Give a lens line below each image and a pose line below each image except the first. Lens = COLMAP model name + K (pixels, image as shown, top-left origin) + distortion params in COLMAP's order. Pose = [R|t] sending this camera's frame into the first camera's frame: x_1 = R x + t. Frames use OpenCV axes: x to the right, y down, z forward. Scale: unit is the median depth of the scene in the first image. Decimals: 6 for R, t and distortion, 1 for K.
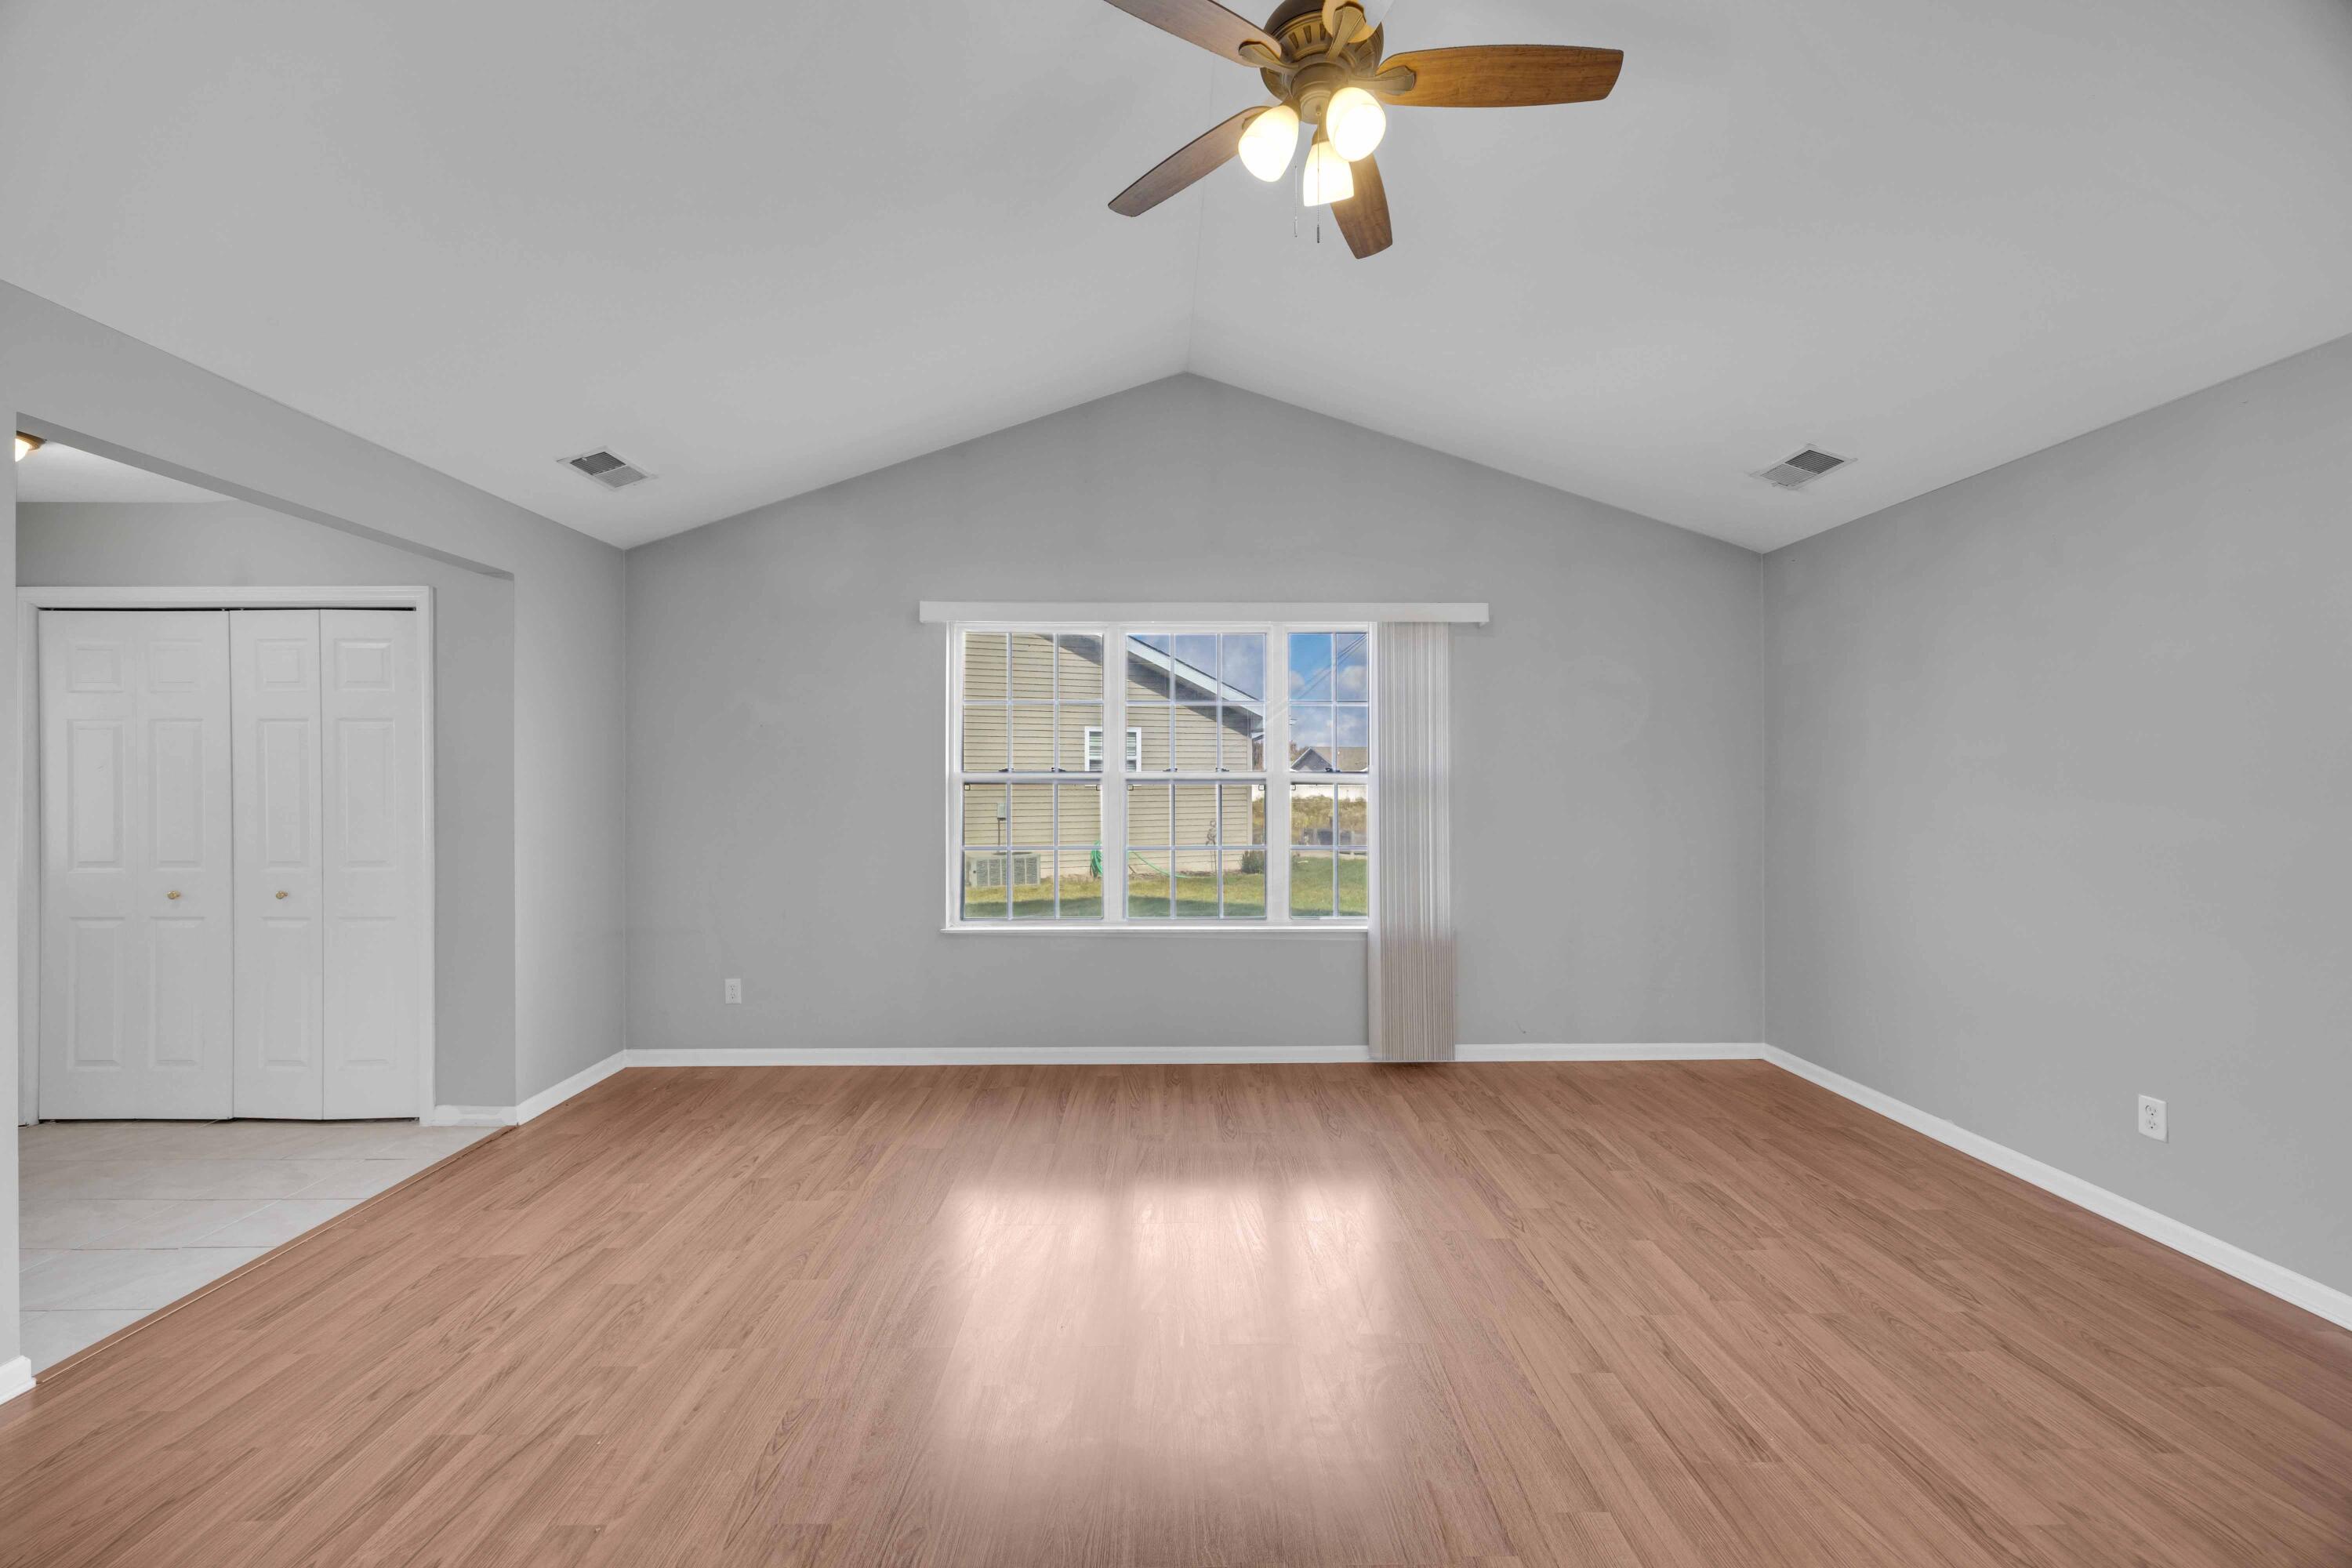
lens RADIAL K [[902.7, 0, 1180.6], [0, 902.7, 782.1], [0, 0, 1]] dist [-0.000470, 0.000023]
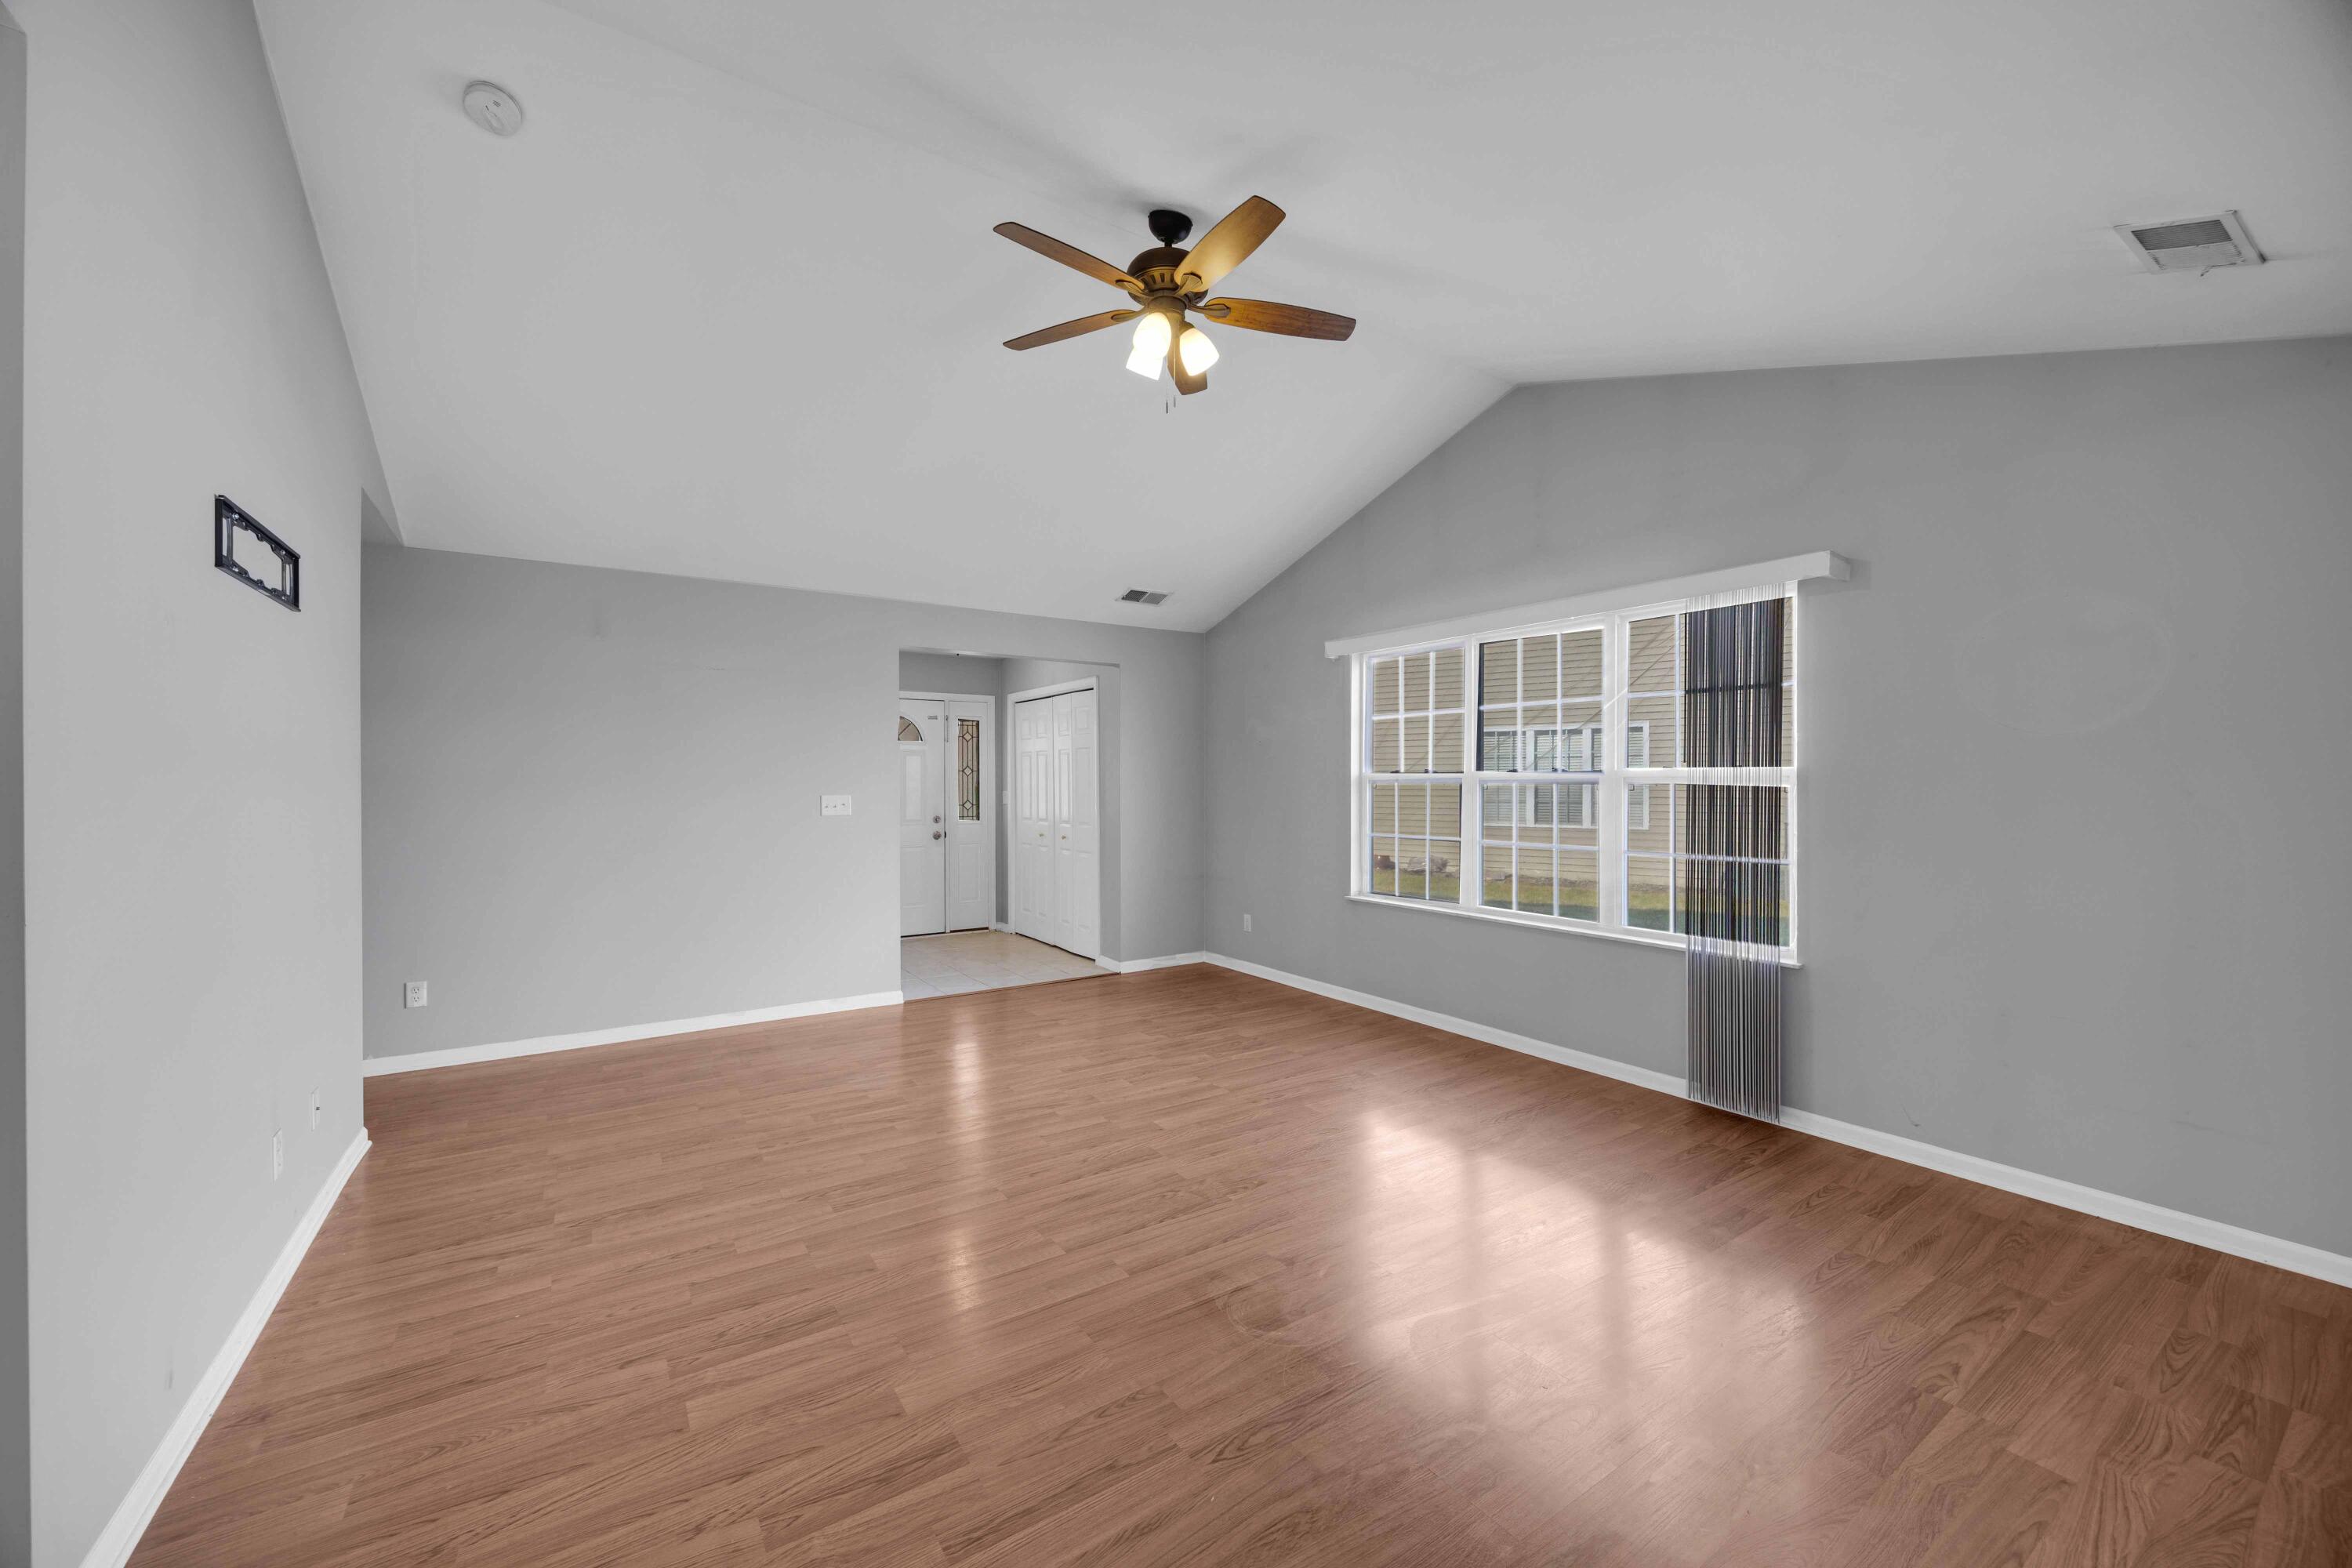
lens RADIAL K [[926.2, 0, 1181.5], [0, 926.2, 806.8], [0, 0, 1]] dist [-0.001023, -0.000061]
pose [[0.529072, 0.024303, -0.848229, 0.872633], [0.006503, 0.999444, 0.032692, -0.010339], [0.848552, -0.022813, 0.528620, 0.132234]]
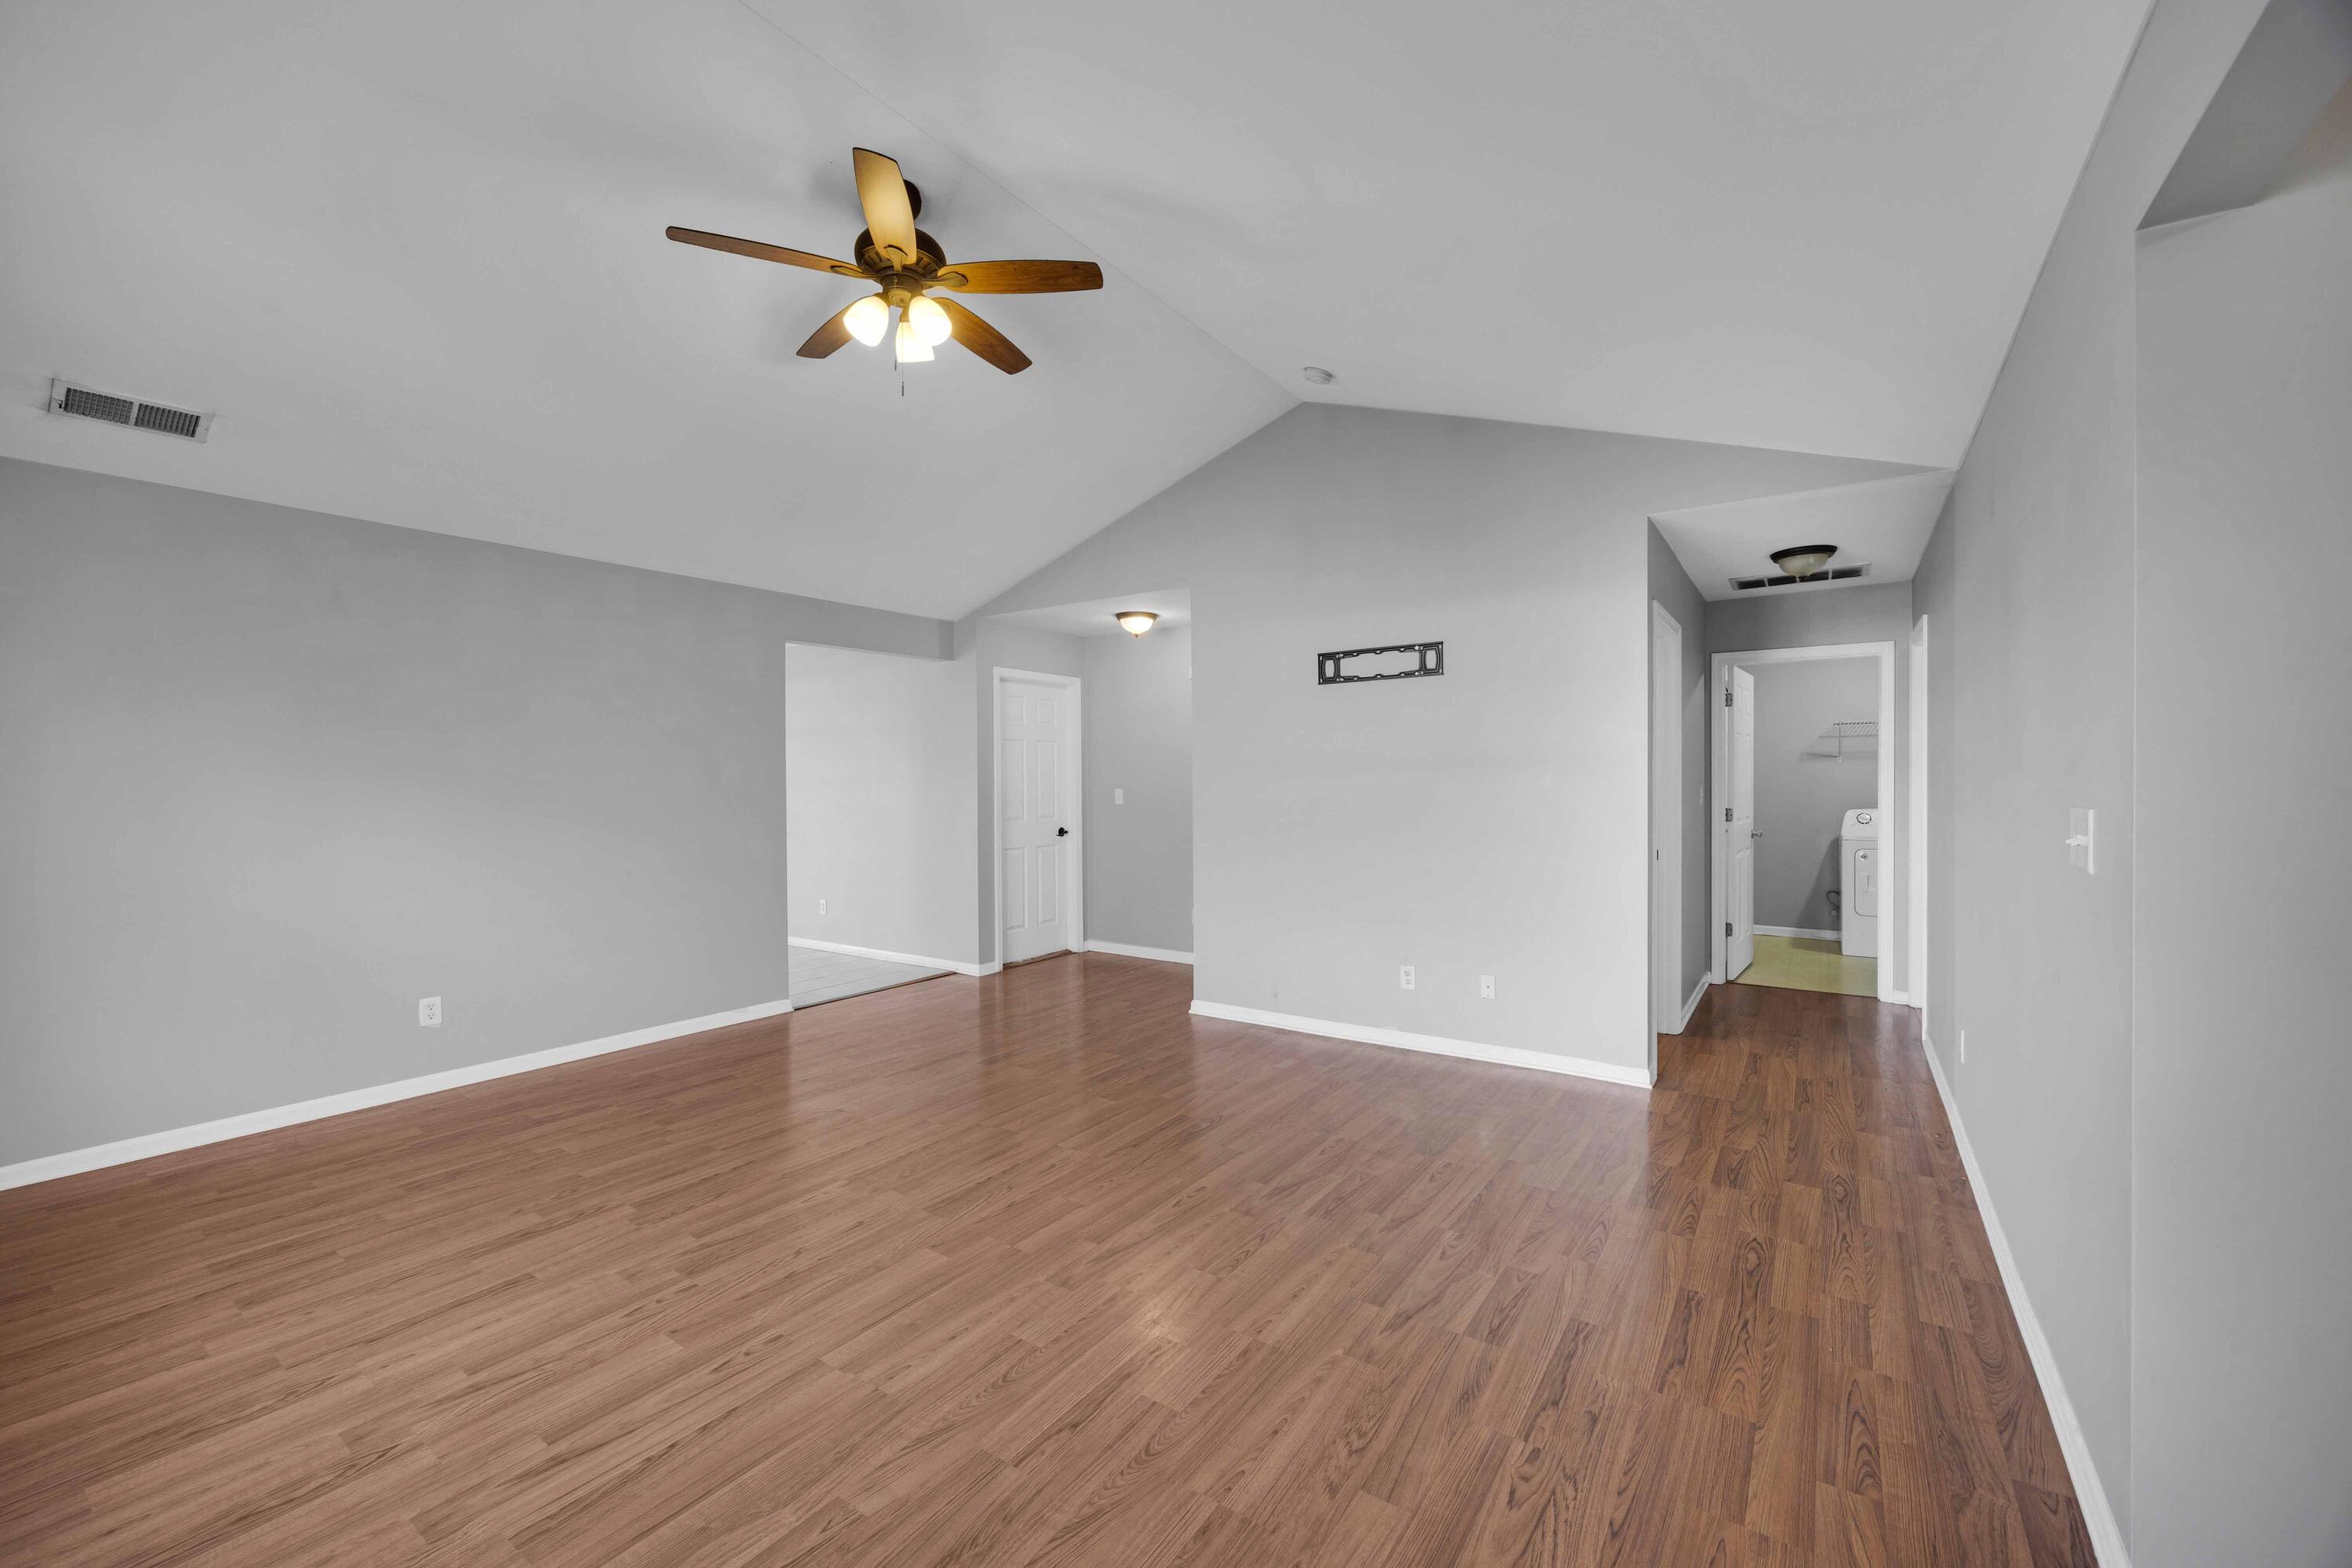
lens RADIAL K [[902.7, 0, 1180.6], [0, 902.7, 782.1], [0, 0, 1]] dist [-0.000470, 0.000023]
pose [[-0.795493, 0.007119, 0.605921, -0.628600], [0.011621, 0.999926, 0.003509, 0.002911], [-0.605852, 0.009832, -0.795517, 1.117477]]
